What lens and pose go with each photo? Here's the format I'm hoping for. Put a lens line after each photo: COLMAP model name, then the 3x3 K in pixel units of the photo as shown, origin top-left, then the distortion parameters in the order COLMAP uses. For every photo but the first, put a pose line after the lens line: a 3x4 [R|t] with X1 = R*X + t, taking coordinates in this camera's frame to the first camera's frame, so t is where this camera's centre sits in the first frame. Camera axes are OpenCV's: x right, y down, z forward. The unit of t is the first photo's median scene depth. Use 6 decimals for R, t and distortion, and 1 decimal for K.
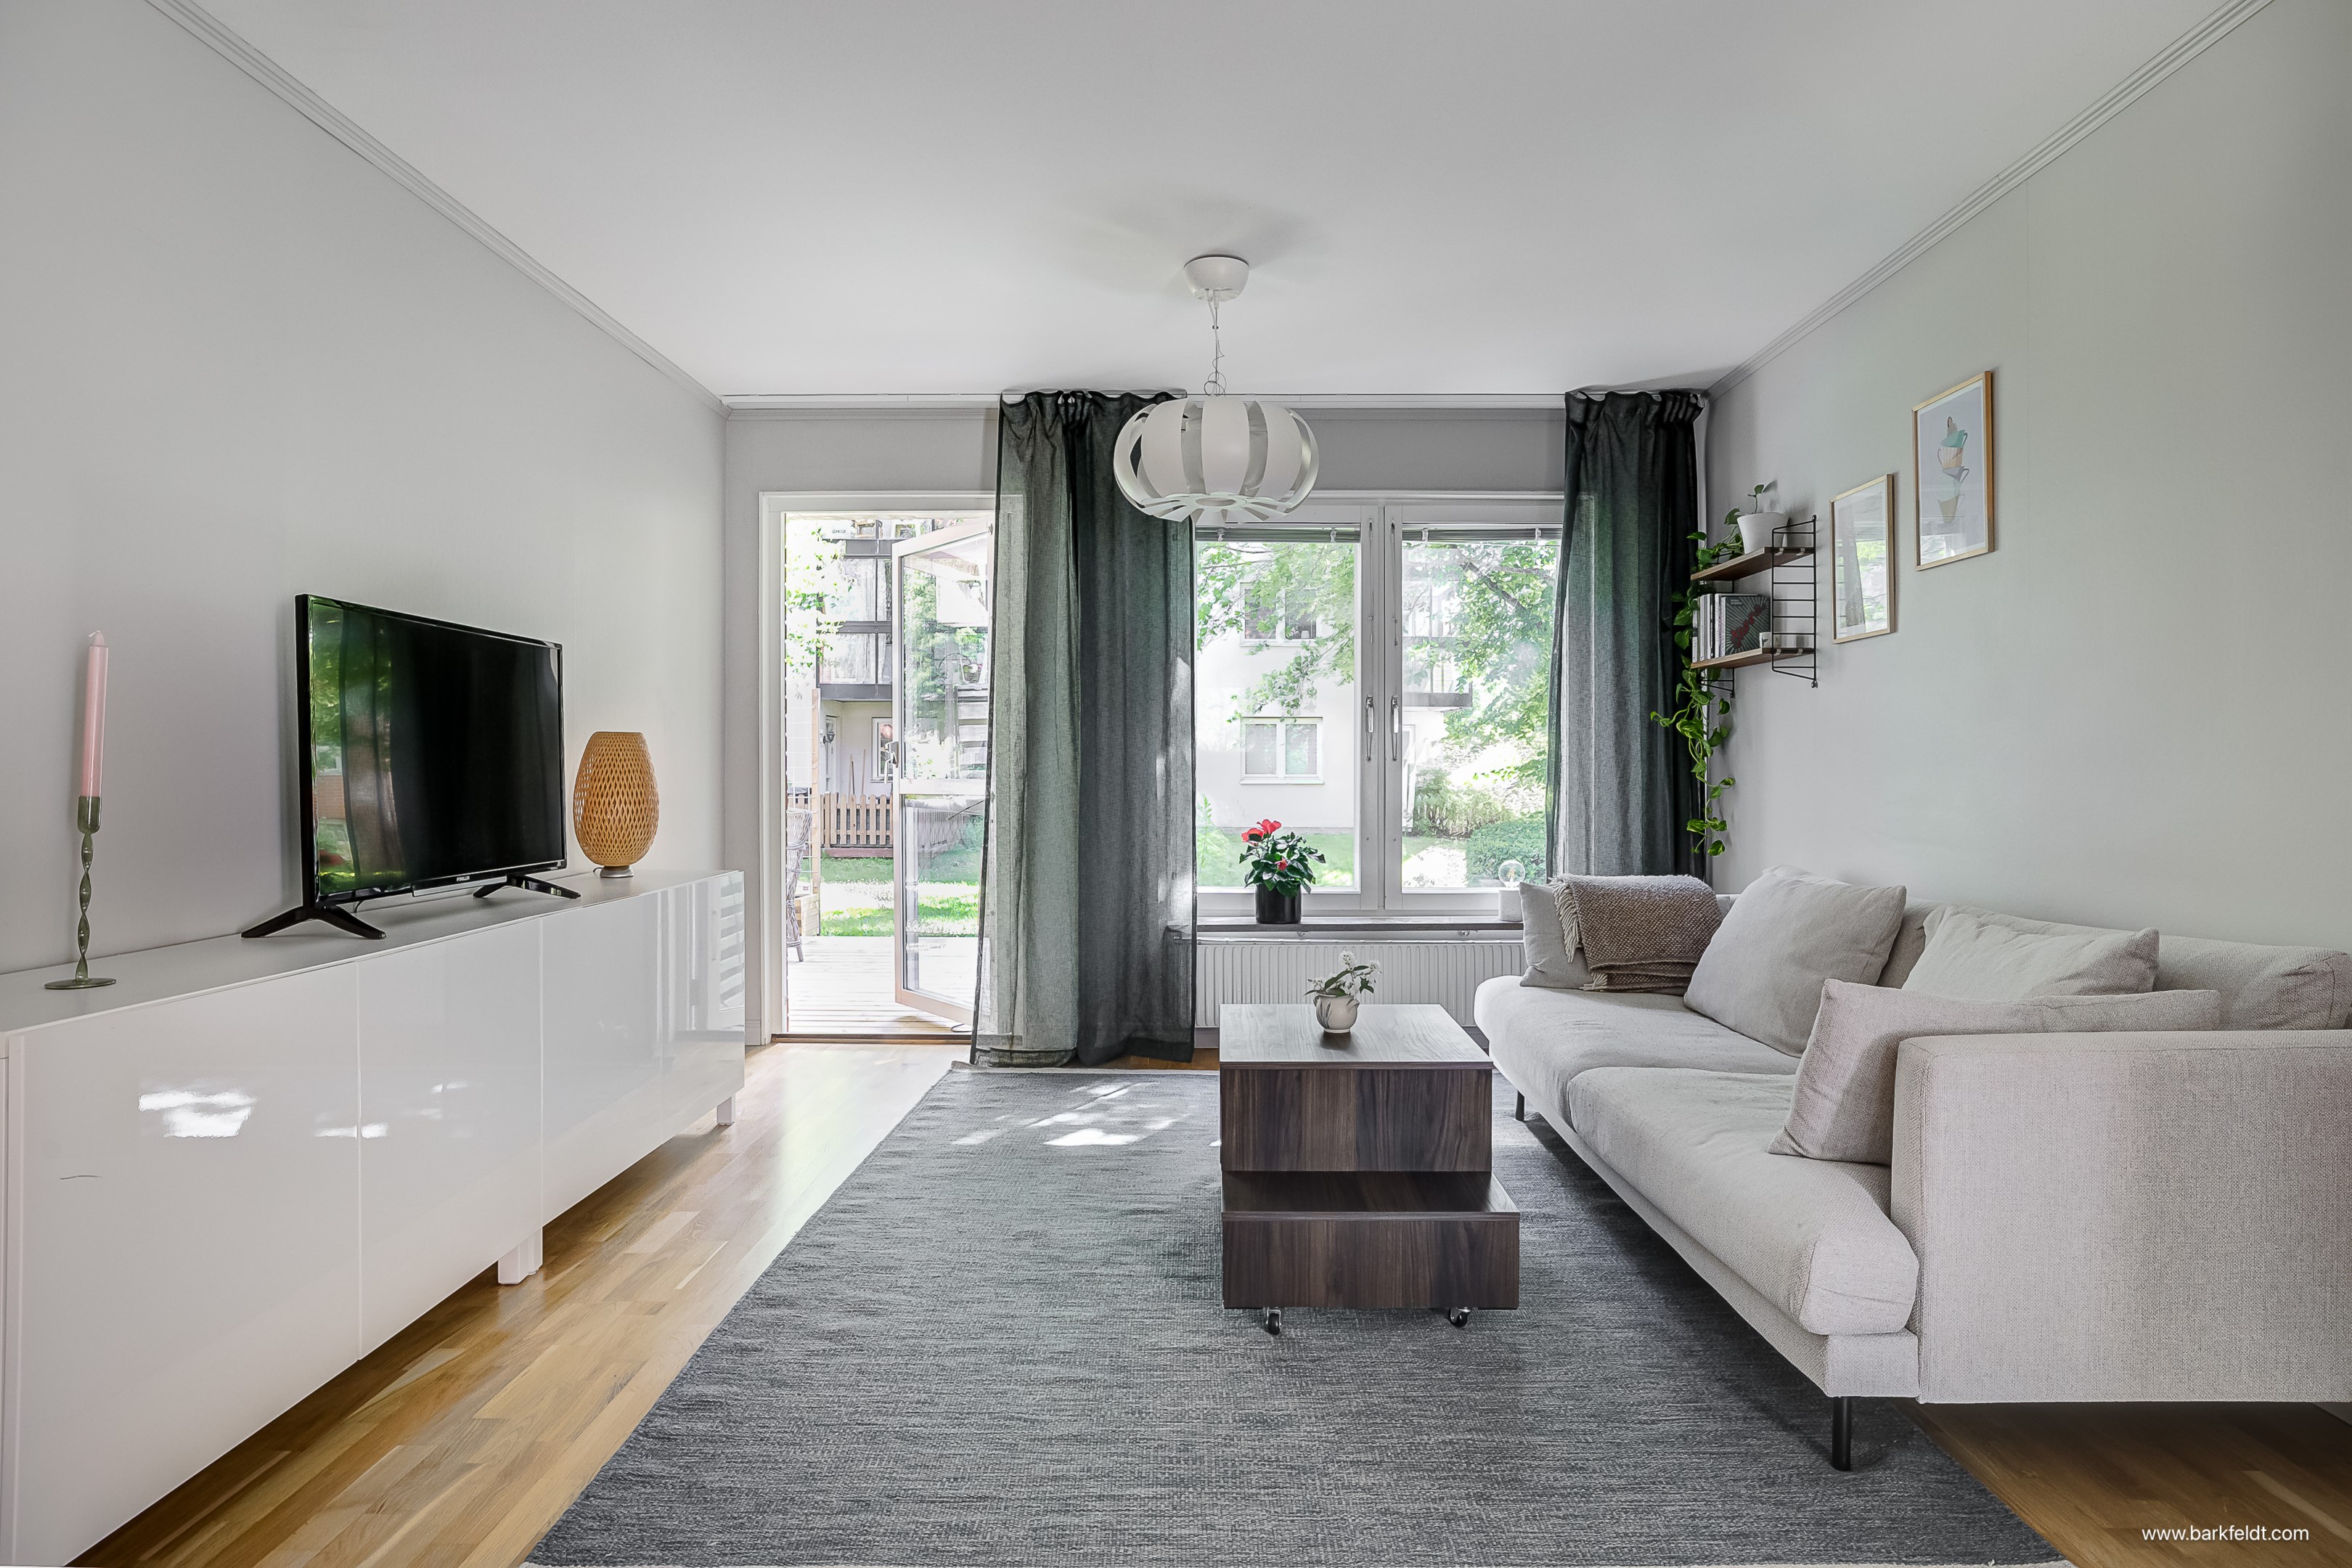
lens RADIAL K [[1275.0, 0, 1180.0], [0, 1275.0, 776.0], [0, 0, 1]] dist [-0.032659, 0.010729]
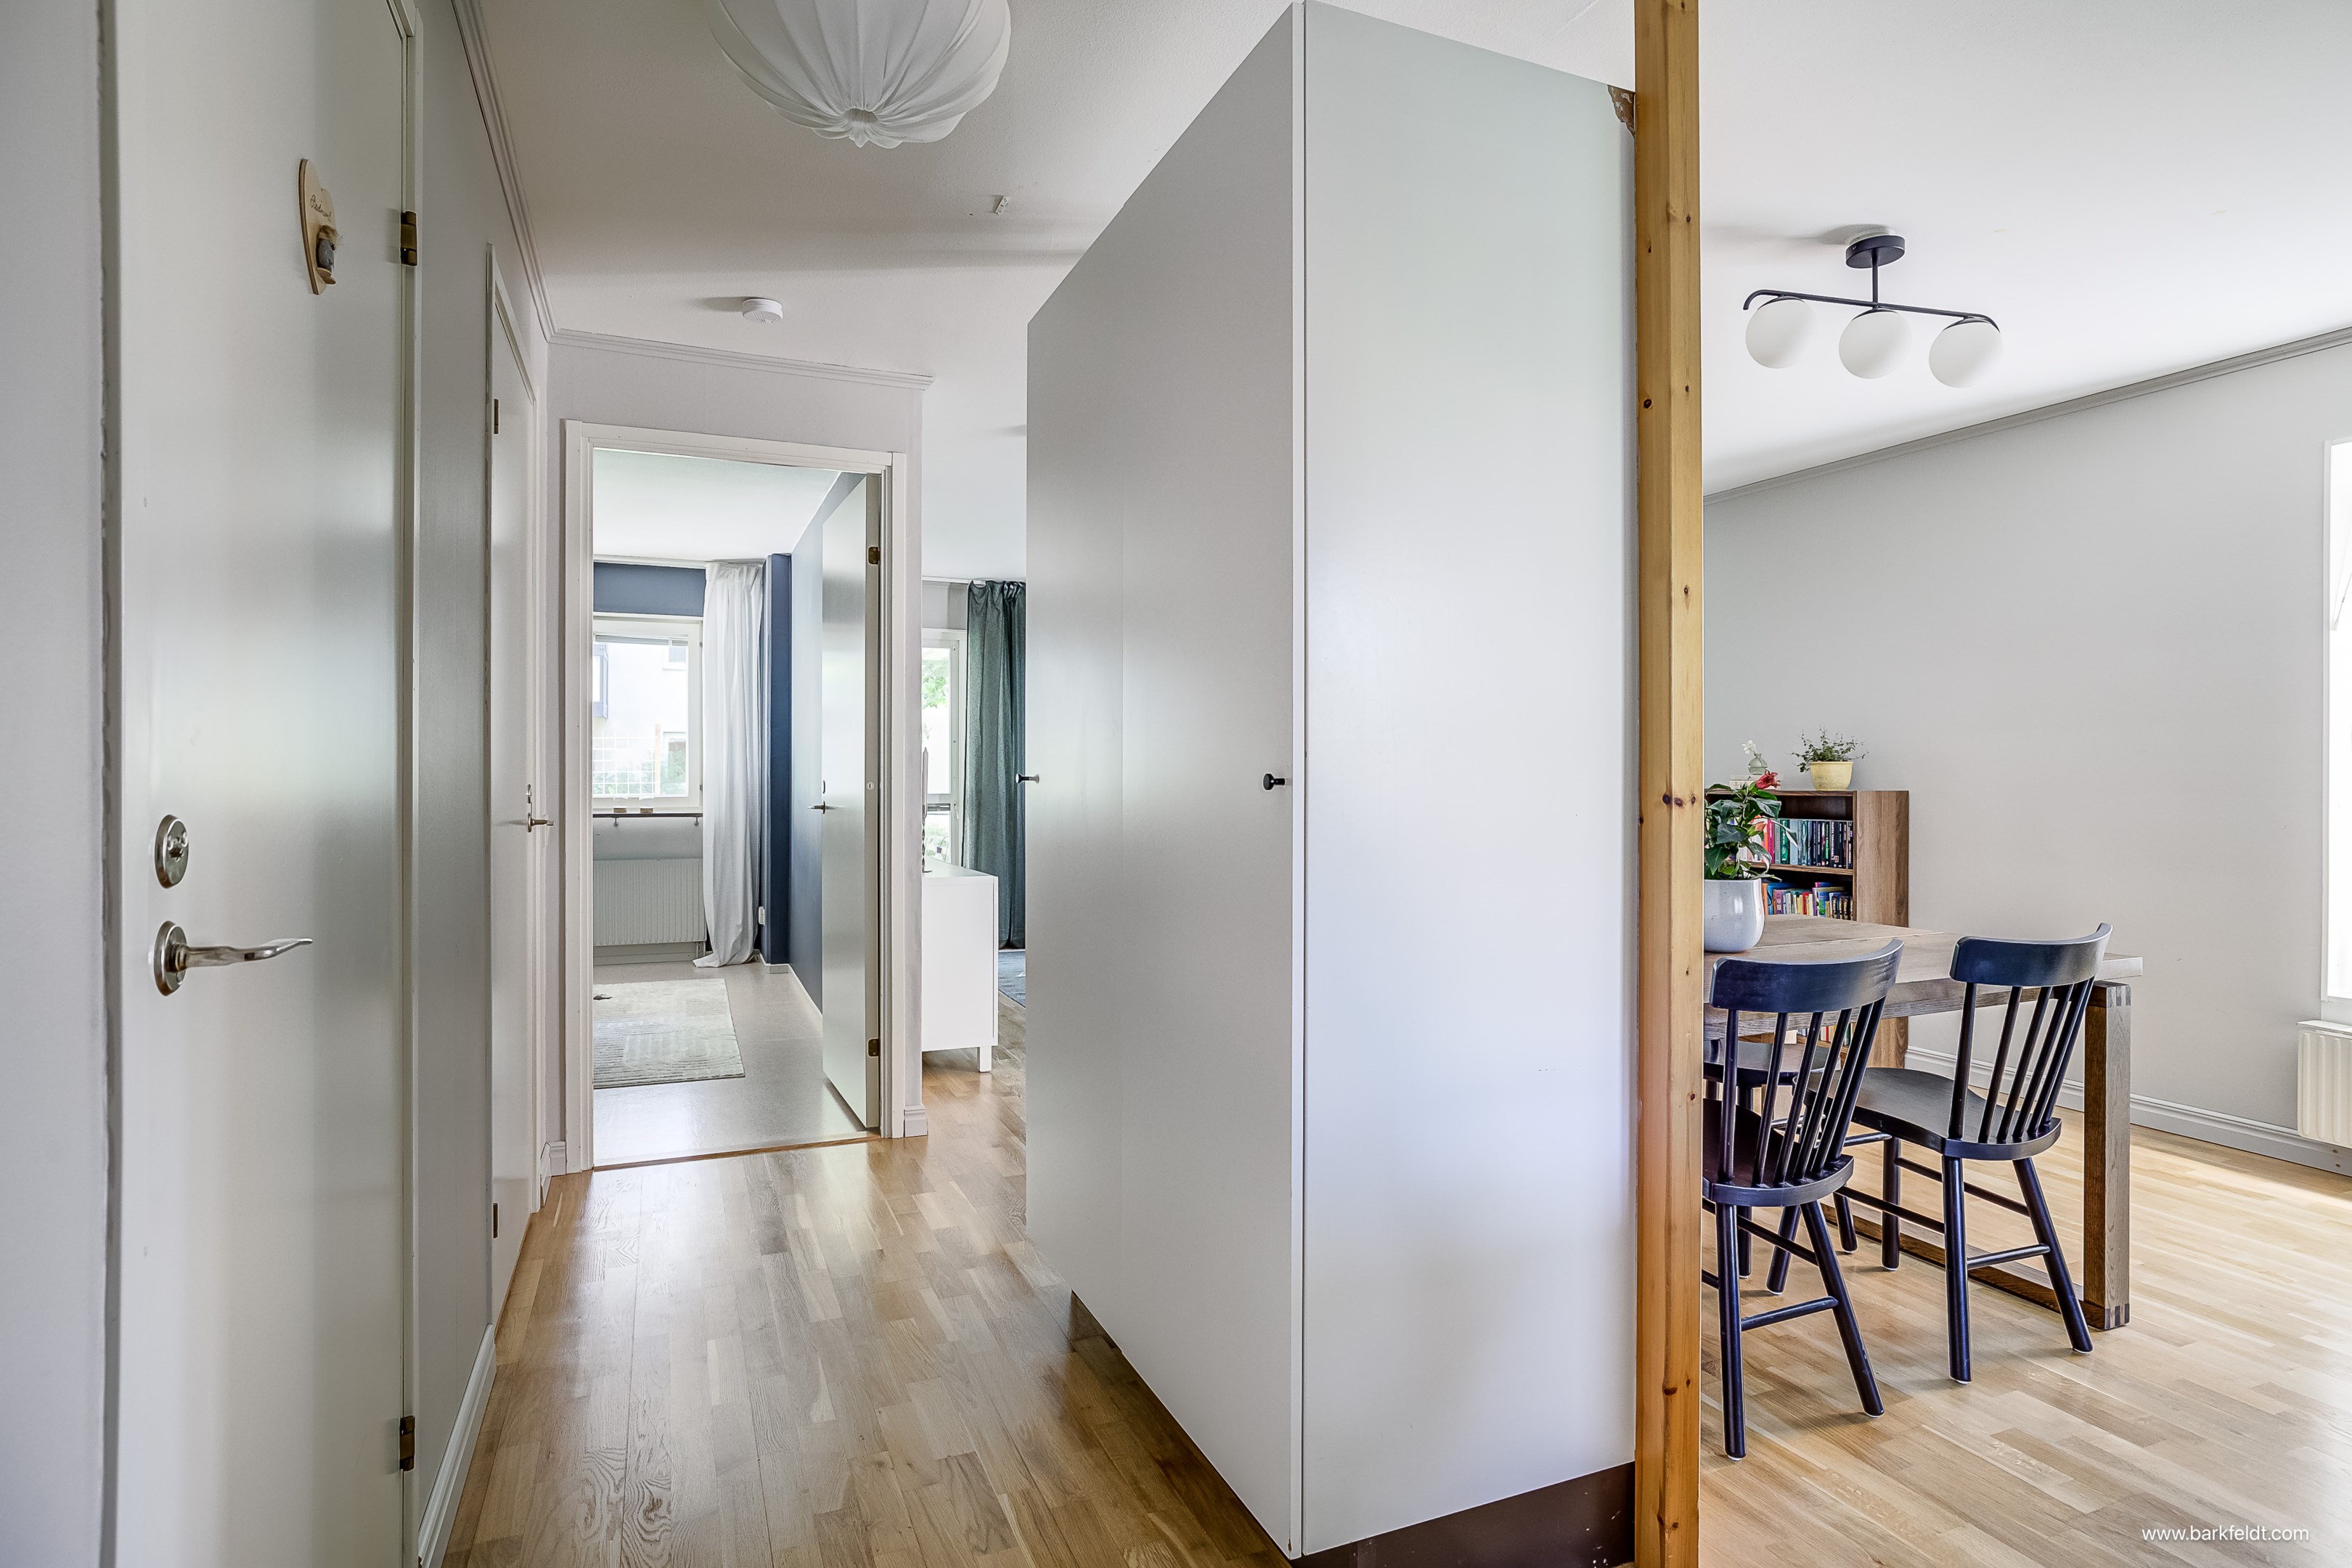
lens RADIAL K [[1186.3, 0, 1174.1], [0, 1186.3, 771.8], [0, 0, 1]] dist [-0.005041, 0.000296]
pose [[0.909380, 0.003231, 0.415953, -0.589061], [-0.000137, 0.999972, -0.007468, -0.014607], [-0.415966, 0.006734, 0.909355, -0.668648]]
